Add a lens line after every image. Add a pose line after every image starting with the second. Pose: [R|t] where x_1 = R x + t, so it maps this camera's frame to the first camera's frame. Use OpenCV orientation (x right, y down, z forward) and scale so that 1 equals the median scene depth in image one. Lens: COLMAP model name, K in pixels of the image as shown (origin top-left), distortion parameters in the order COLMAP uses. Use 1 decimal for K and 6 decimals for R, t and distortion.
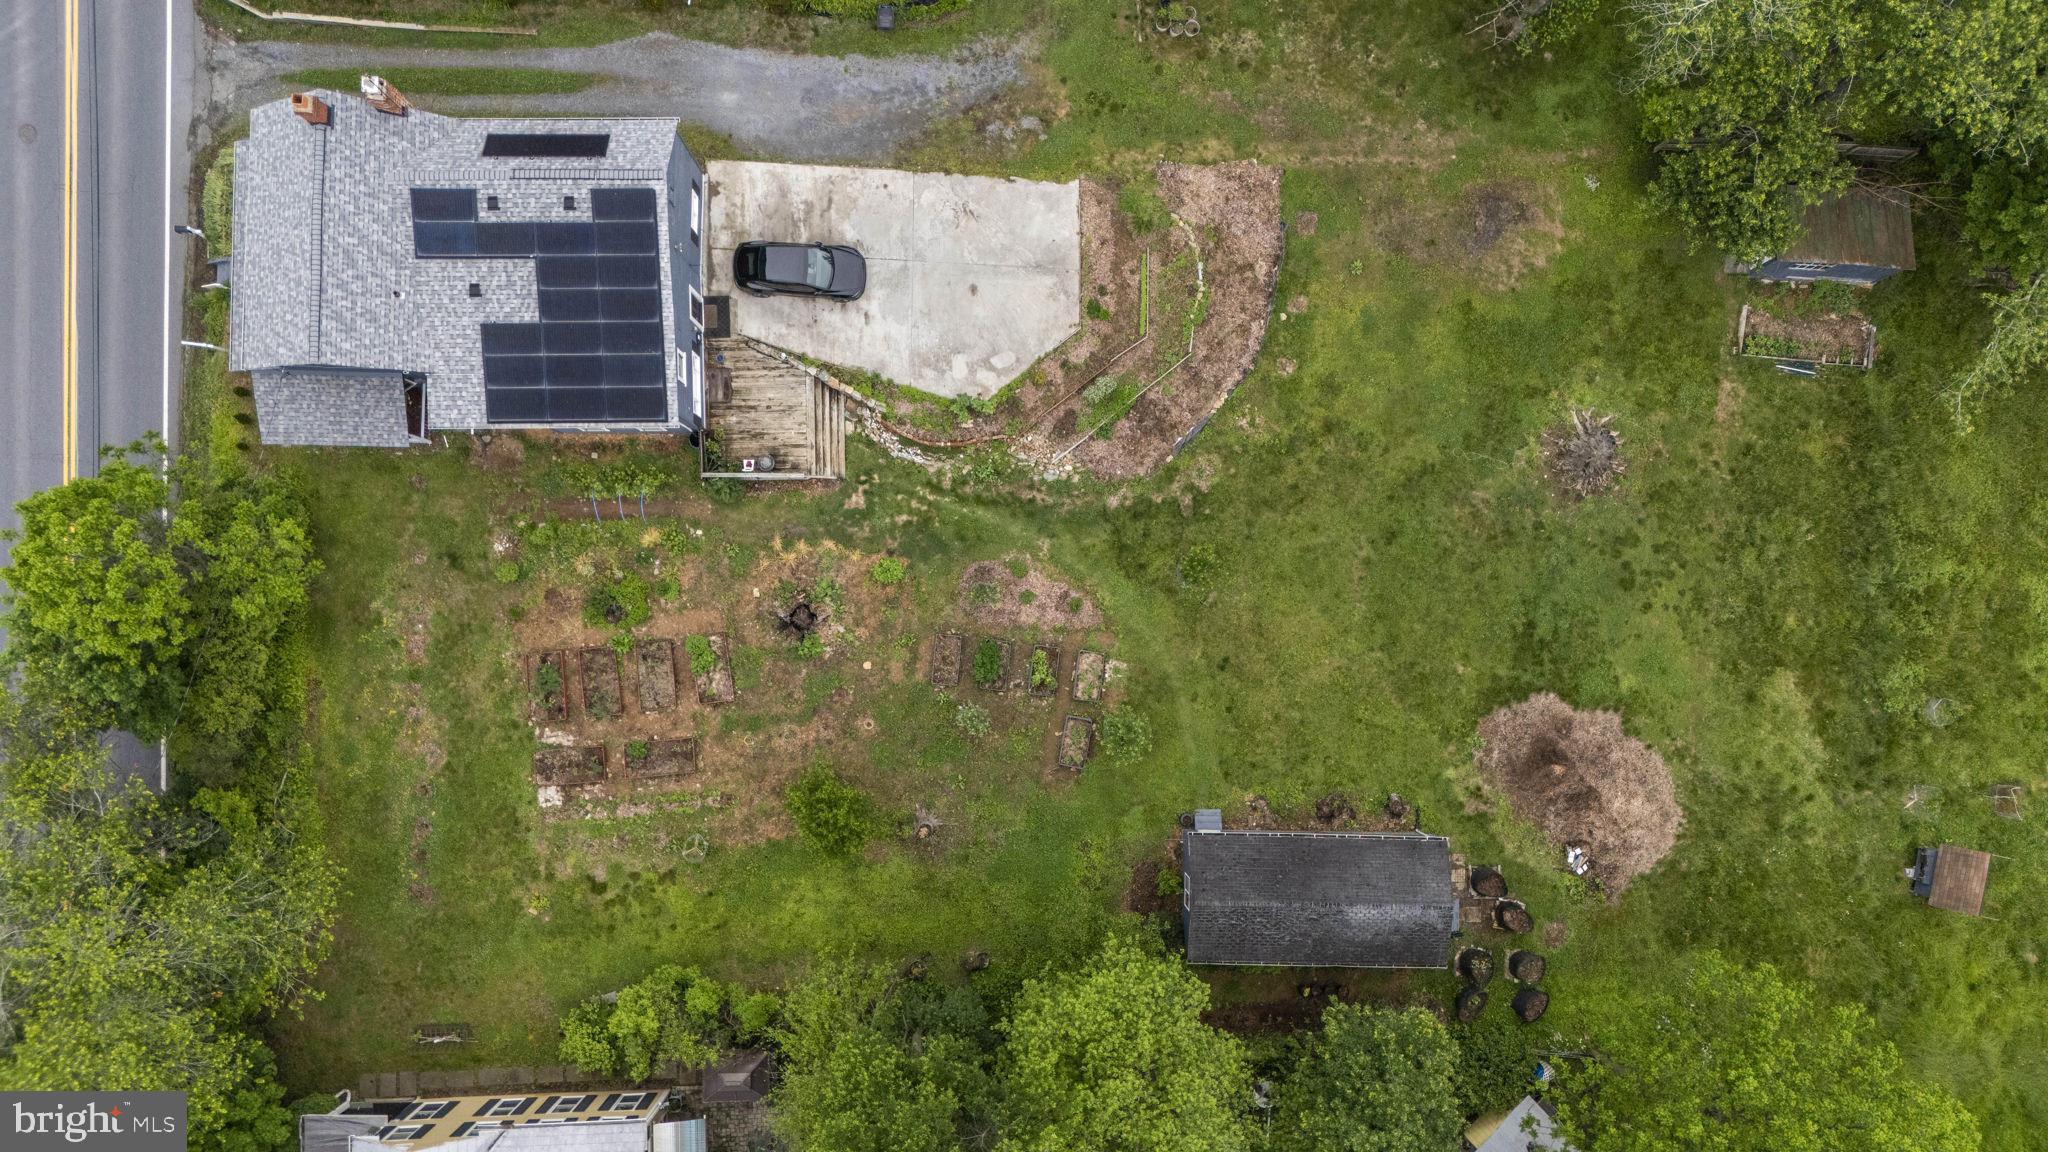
lens RADIAL K [[1485.8, 0, 1039.2], [0, 1485.8, 581.3], [0, 0, 1]] dist [0.095803, -0.080532]
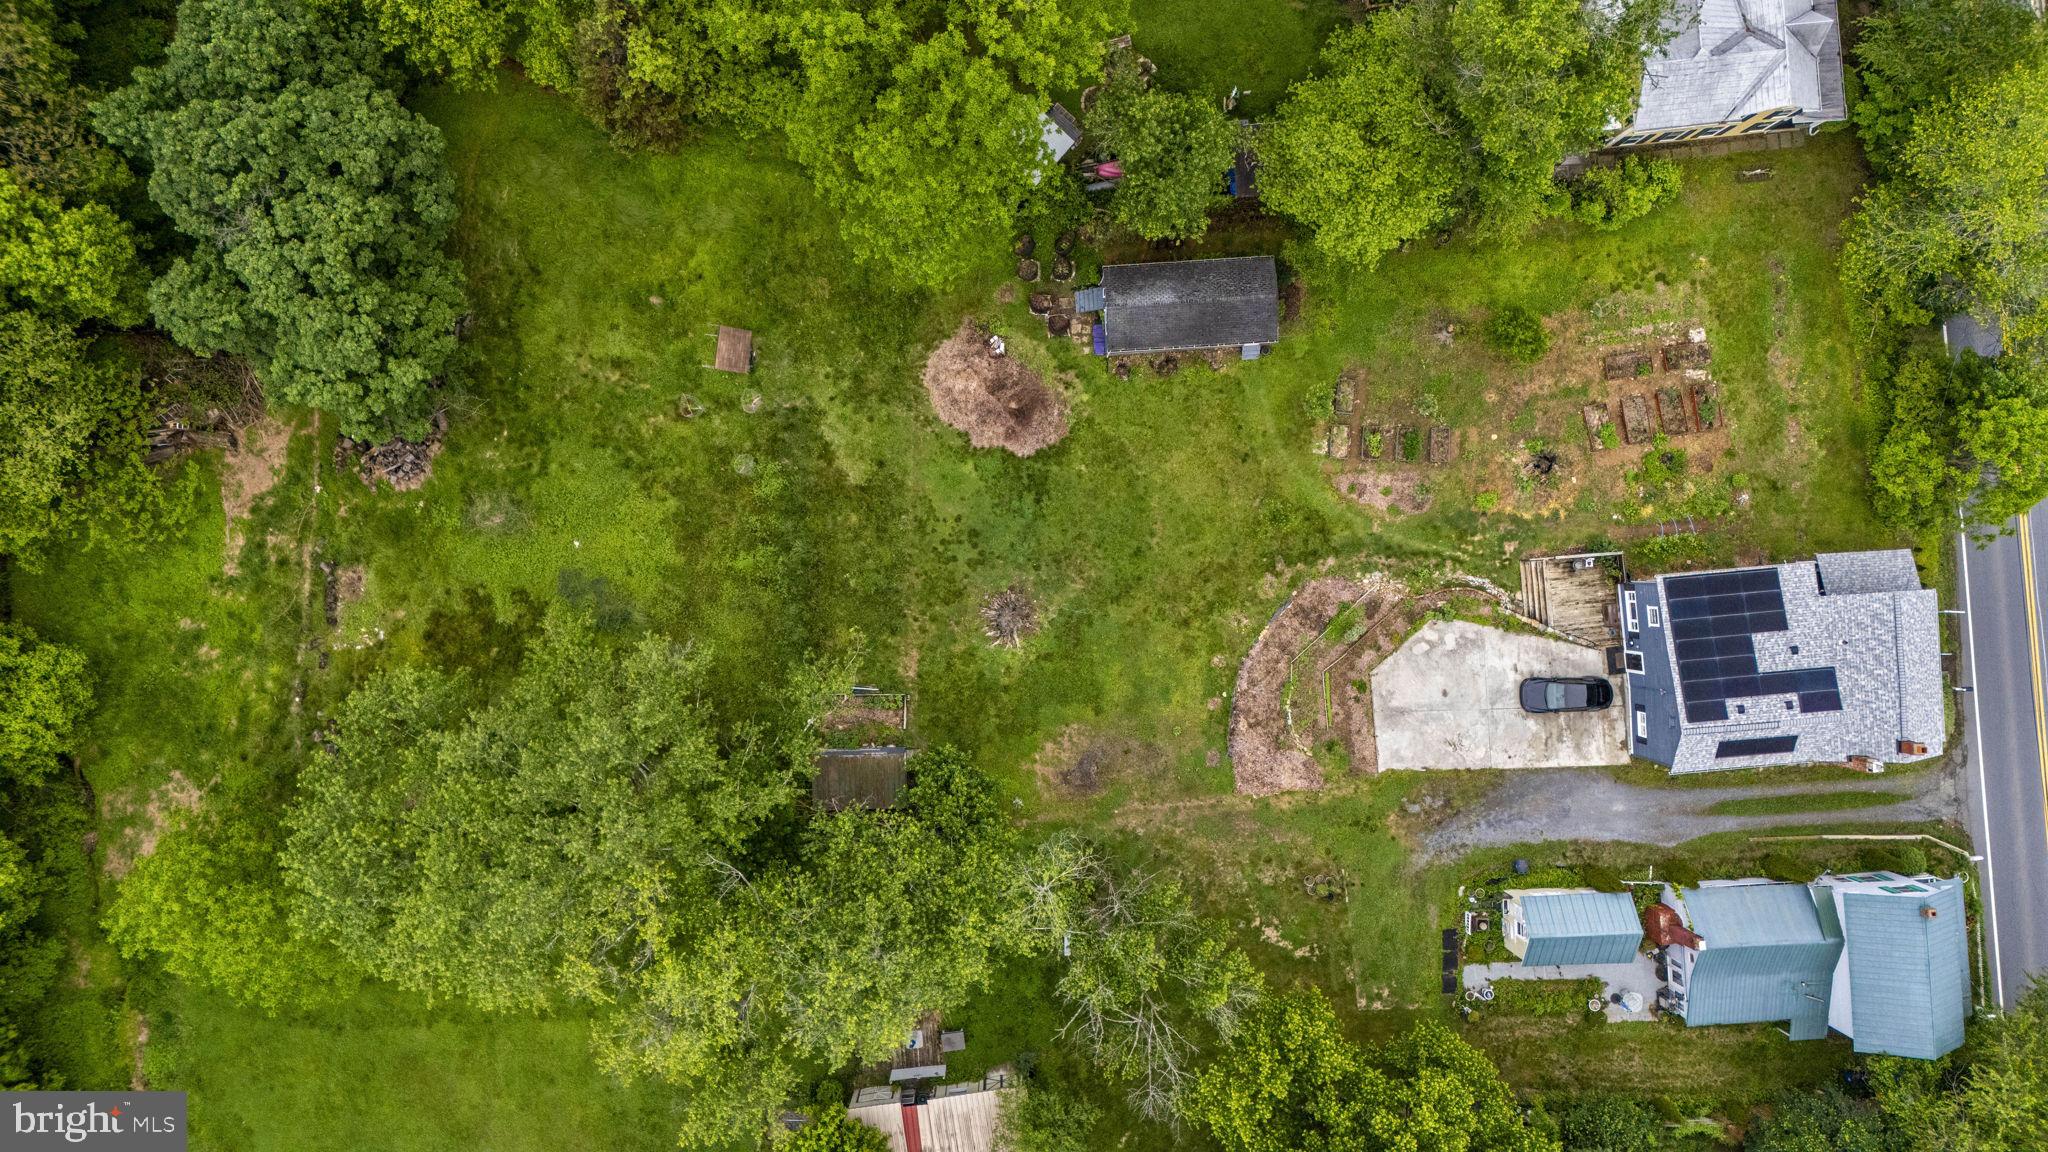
lens RADIAL K [[1485.8, 0, 1014.4], [0, 1485.8, 572.6], [0, 0, 1]] dist [0.095803, -0.080532]
pose [[-0.996527, 0.074187, -0.037816, 0.433243], [-0.075144, -0.996871, 0.024542, -0.079948], [-0.035877, 0.027298, 0.998983, -0.485983]]
